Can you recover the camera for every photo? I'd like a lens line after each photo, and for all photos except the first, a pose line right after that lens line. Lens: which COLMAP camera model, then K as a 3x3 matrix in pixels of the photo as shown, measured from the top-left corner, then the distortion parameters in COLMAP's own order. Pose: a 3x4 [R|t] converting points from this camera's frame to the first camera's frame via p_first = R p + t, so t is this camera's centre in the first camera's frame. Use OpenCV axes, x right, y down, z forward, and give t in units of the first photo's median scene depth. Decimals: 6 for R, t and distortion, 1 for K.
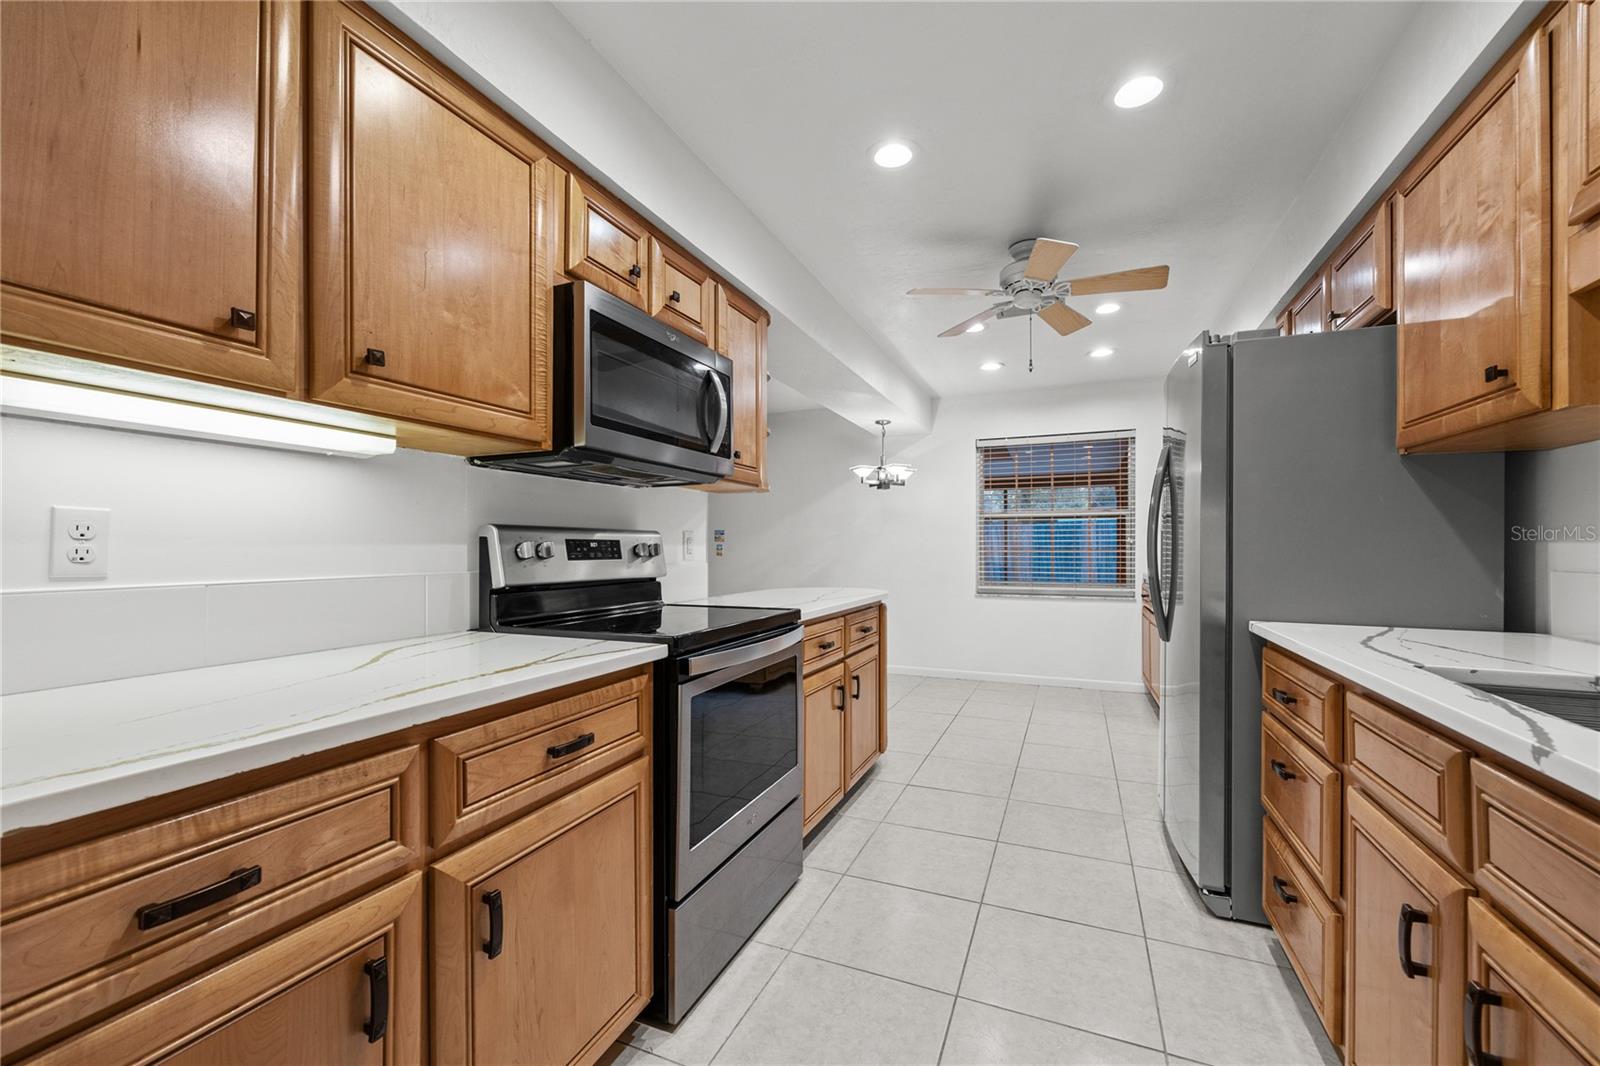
lens RADIAL K [[644.0, 0, 800.0], [0, 644.0, 533.0], [0, 0, 1]] dist [-0.000772, 0.000341]
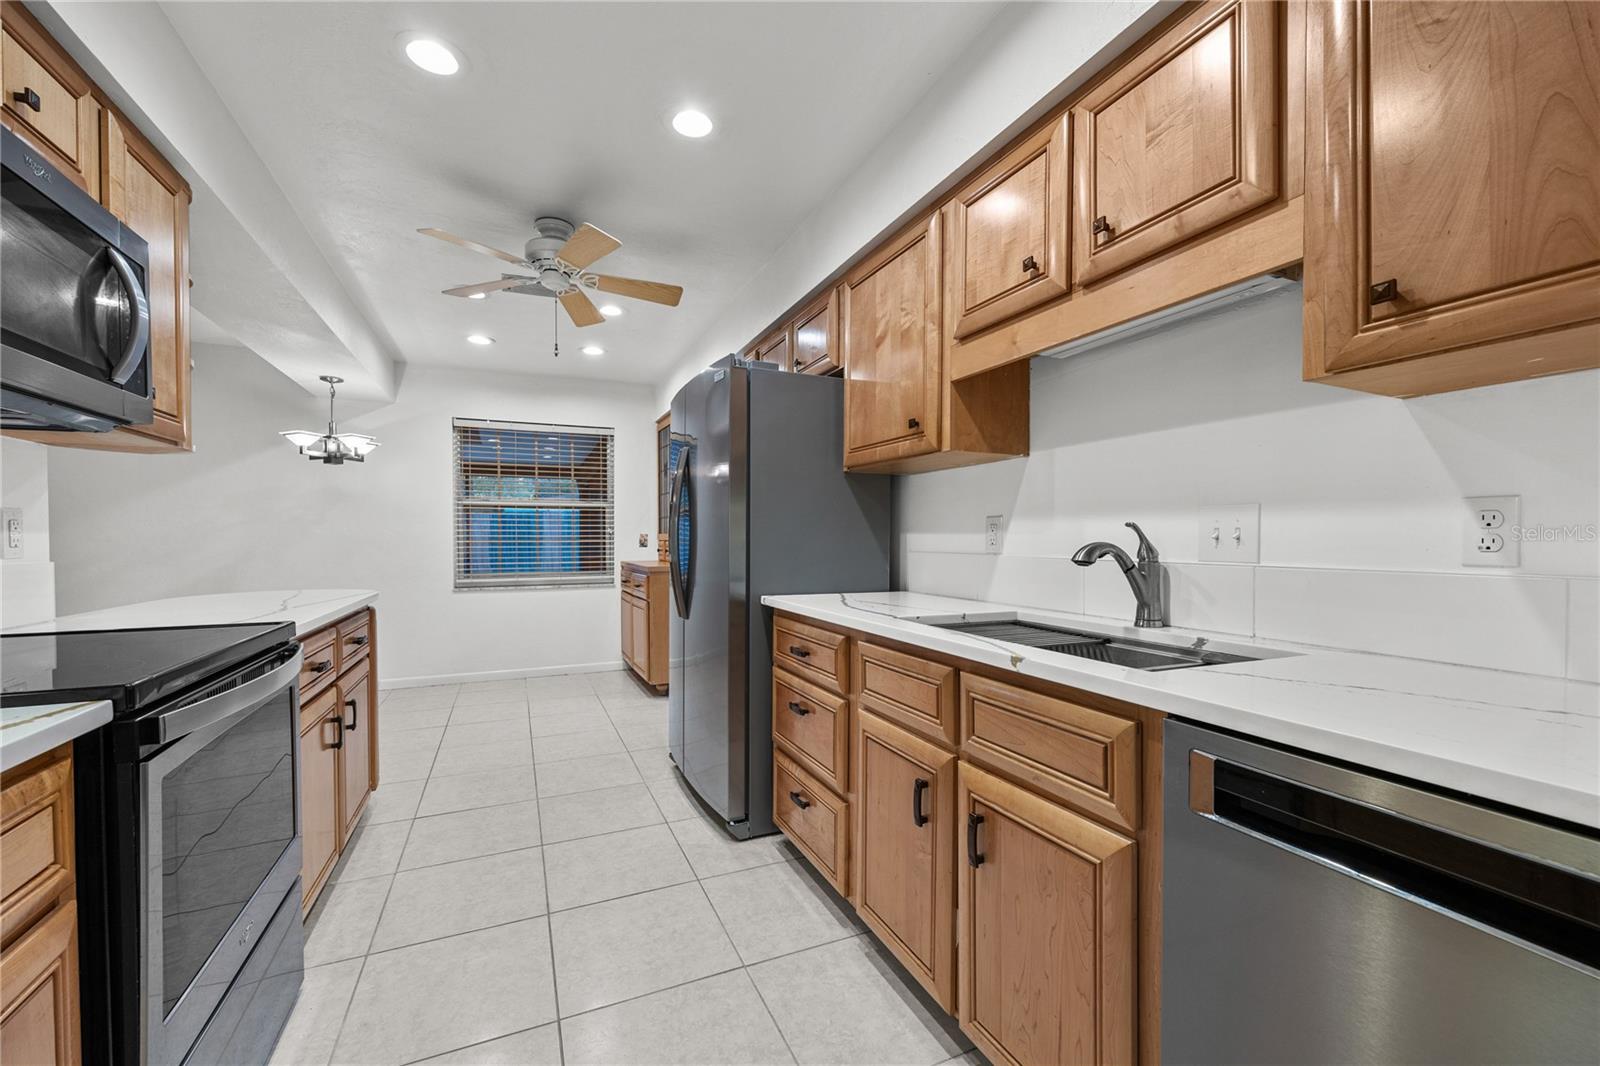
lens RADIAL K [[638.3, 0, 800.4], [0, 638.3, 537.4], [0, 0, 1]] dist [-0.000461, 0.000436]
pose [[0.680137, 0.000029, 0.733085, -0.122376], [-0.016366, 0.999751, 0.015145, 0.003019], [-0.732902, -0.022298, 0.679969, 0.085227]]
